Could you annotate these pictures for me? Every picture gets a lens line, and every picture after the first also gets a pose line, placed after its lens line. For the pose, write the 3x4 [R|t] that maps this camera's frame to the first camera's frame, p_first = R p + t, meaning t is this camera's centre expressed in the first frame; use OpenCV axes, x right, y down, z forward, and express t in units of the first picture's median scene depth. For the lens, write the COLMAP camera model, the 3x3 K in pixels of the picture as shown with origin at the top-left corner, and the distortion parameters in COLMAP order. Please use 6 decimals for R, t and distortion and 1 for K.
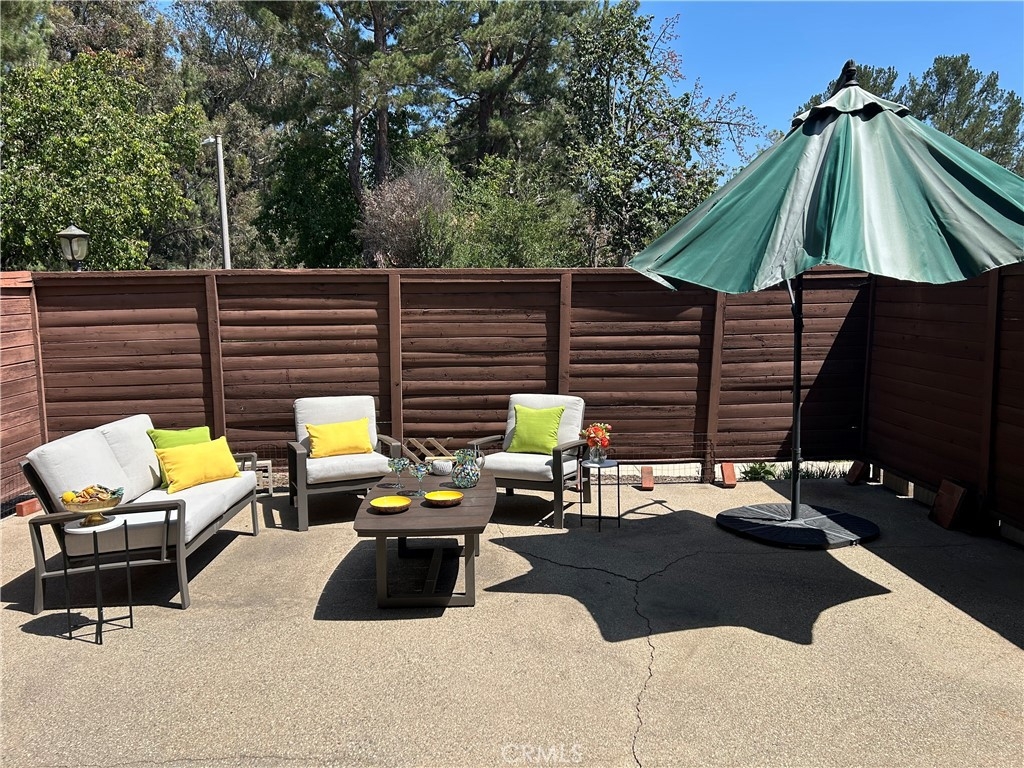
lens RADIAL K [[770.9, 0, 512.0], [0, 770.9, 384.0], [0, 0, 1]] dist [0.061355, -0.058519]
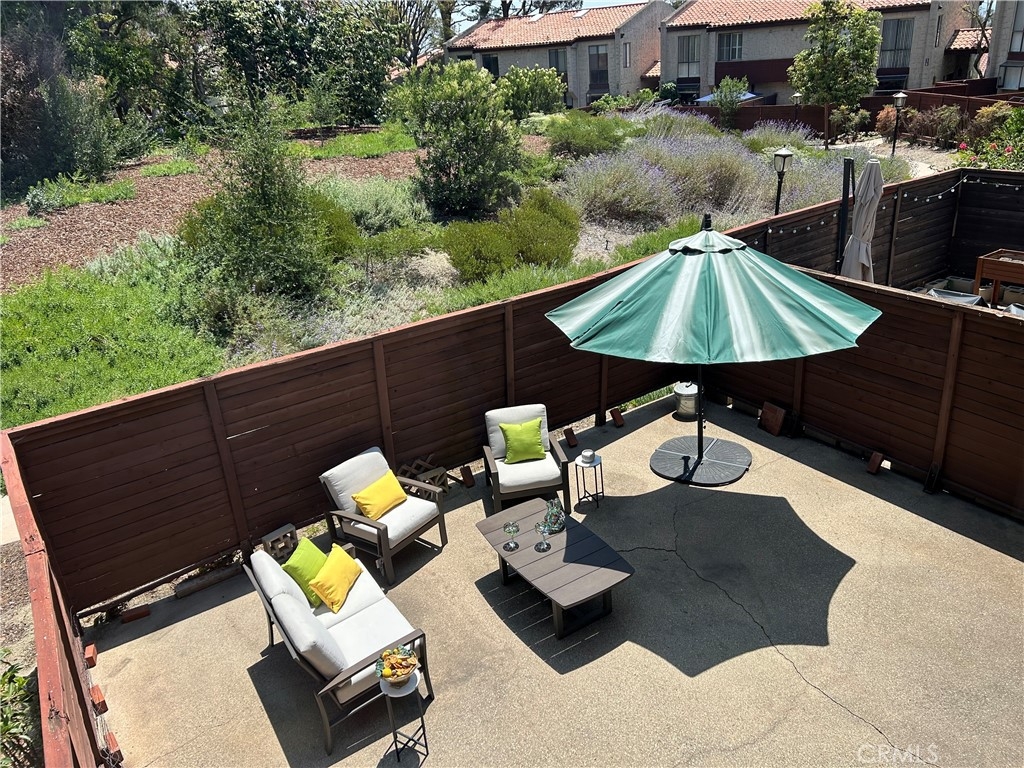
lens RADIAL K [[770.9, 0, 512.0], [0, 770.9, 384.0], [0, 0, 1]] dist [0.061355, -0.058519]
pose [[0.857141, -0.256545, 0.446647, -0.523868], [0.129224, 0.946511, 0.295667, -0.404103], [-0.498608, -0.195711, 0.844445, -0.046647]]
